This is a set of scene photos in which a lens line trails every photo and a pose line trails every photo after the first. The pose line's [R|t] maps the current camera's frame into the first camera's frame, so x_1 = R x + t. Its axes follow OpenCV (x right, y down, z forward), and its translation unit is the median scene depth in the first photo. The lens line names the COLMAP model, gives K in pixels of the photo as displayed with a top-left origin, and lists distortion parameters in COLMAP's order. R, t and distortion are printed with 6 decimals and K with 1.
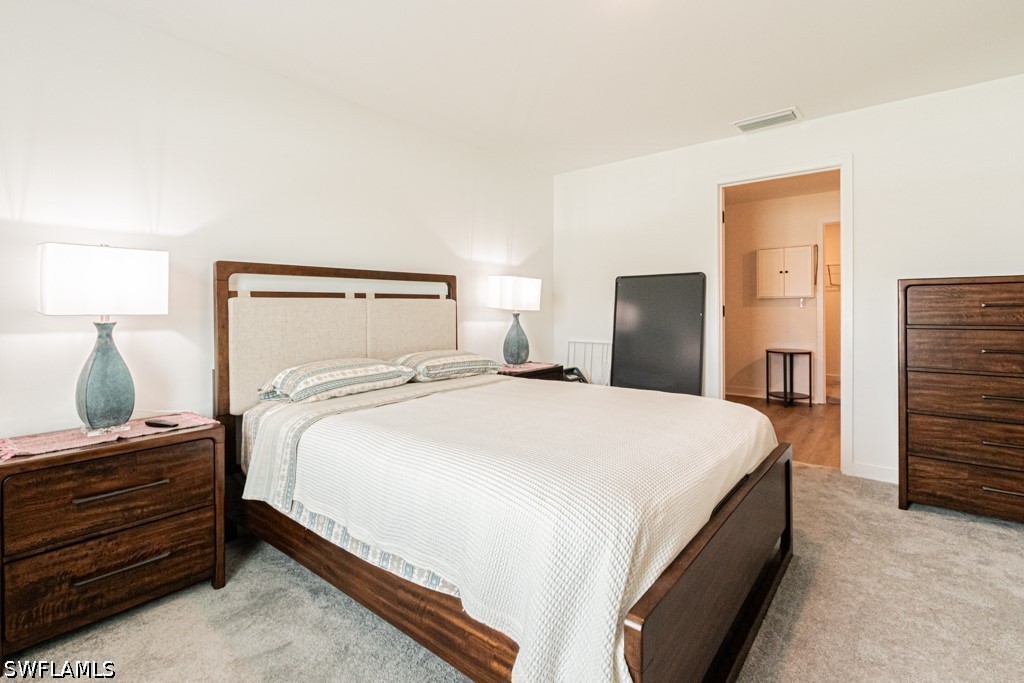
lens RADIAL K [[475.2, 0, 514.4], [0, 475.2, 305.9], [0, 0, 1]] dist [0.004435, 0.000307]
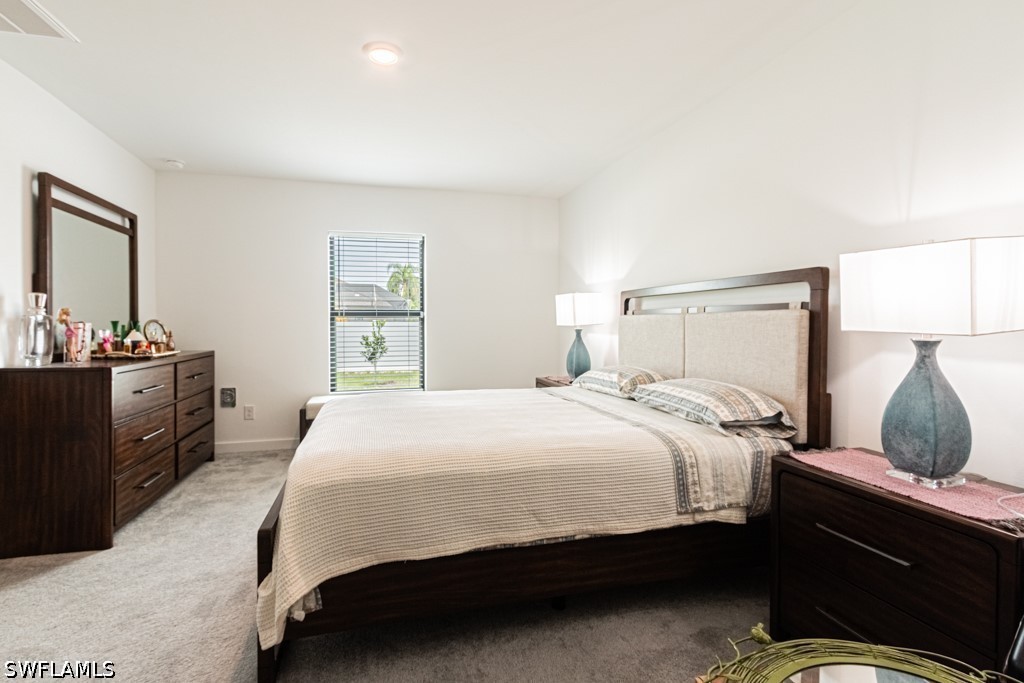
lens RADIAL K [[472.3, 0, 492.5], [0, 472.3, 329.4], [0, 0, 1]] dist [0.000038, -0.000379]
pose [[-0.596124, 0.017821, -0.802695, 0.686337], [0.005745, 0.999823, 0.017931, -0.002340], [0.802872, 0.006077, -0.596120, 1.264136]]
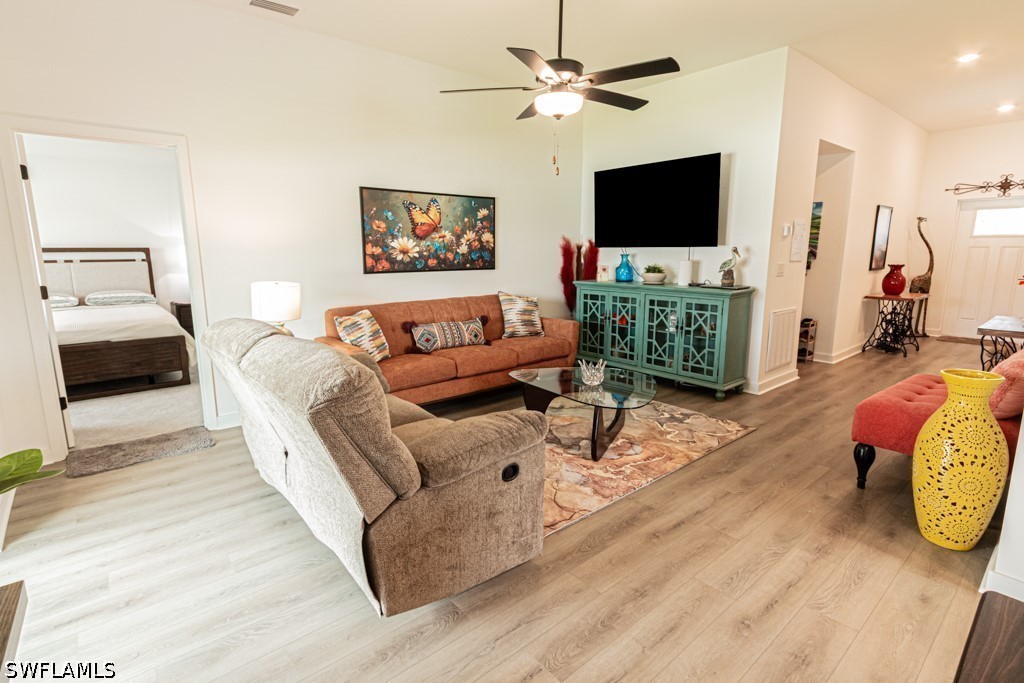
lens RADIAL K [[496.6, 0, 500.4], [0, 496.6, 334.8], [0, 0, 1]] dist [0.004262, -0.000857]
pose [[0.981439, 0.037305, -0.188110, 1.846845], [-0.003110, 0.983864, 0.178889, -0.097720], [0.191748, -0.174984, 0.965719, -0.703293]]
